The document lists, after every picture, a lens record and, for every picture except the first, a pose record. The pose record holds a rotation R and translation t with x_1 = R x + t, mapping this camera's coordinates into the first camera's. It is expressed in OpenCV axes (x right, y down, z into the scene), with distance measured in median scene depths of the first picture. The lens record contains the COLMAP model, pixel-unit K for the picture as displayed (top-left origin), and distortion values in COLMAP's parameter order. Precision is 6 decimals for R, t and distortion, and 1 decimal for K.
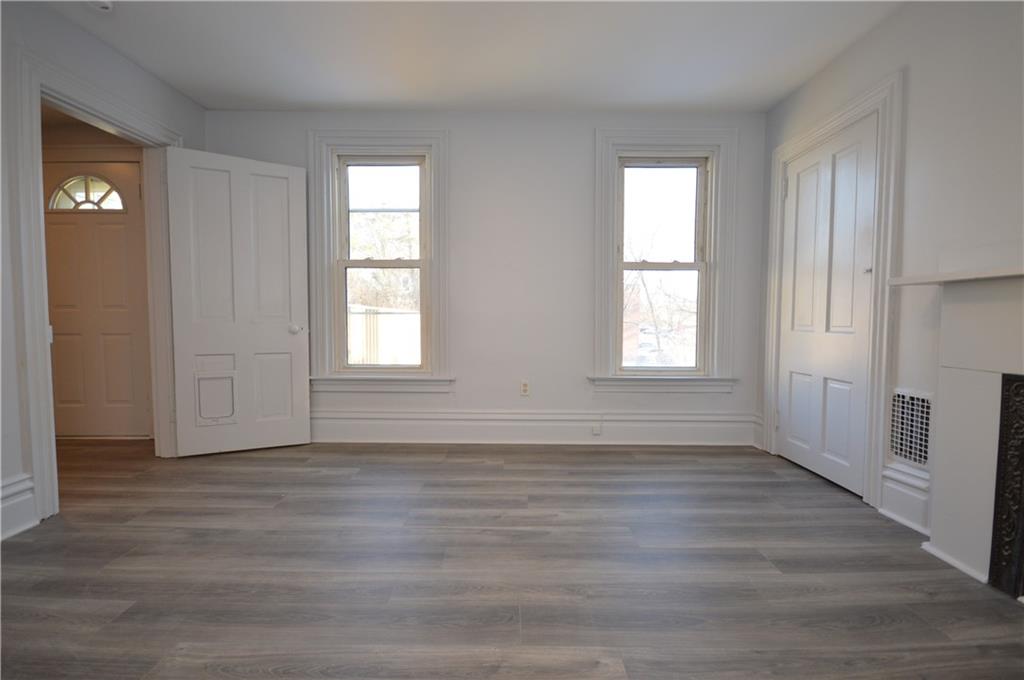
lens RADIAL K [[453.3, 0, 507.8], [0, 453.3, 342.9], [0, 0, 1]] dist [0.003086, -0.008537]
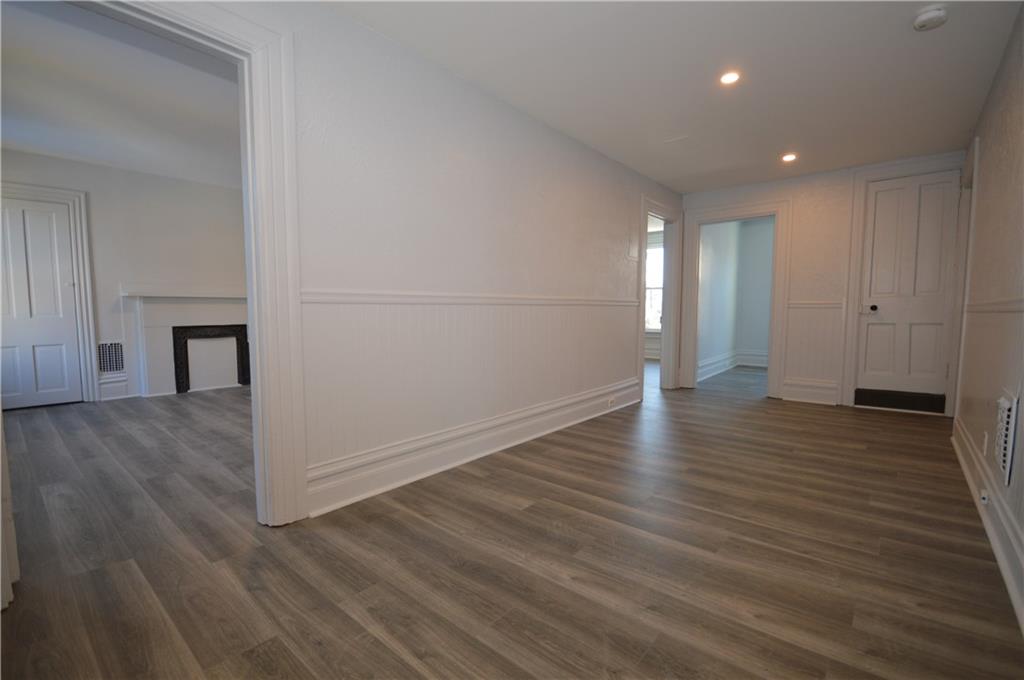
lens RADIAL K [[453.5, 0, 510.3], [0, 453.5, 342.8], [0, 0, 1]] dist [0.006091, -0.011196]
pose [[-0.759078, -0.056198, 0.648569, -1.470375], [0.030600, 0.992086, 0.121778, -0.070654], [-0.650280, 0.112285, -0.751351, 0.973310]]
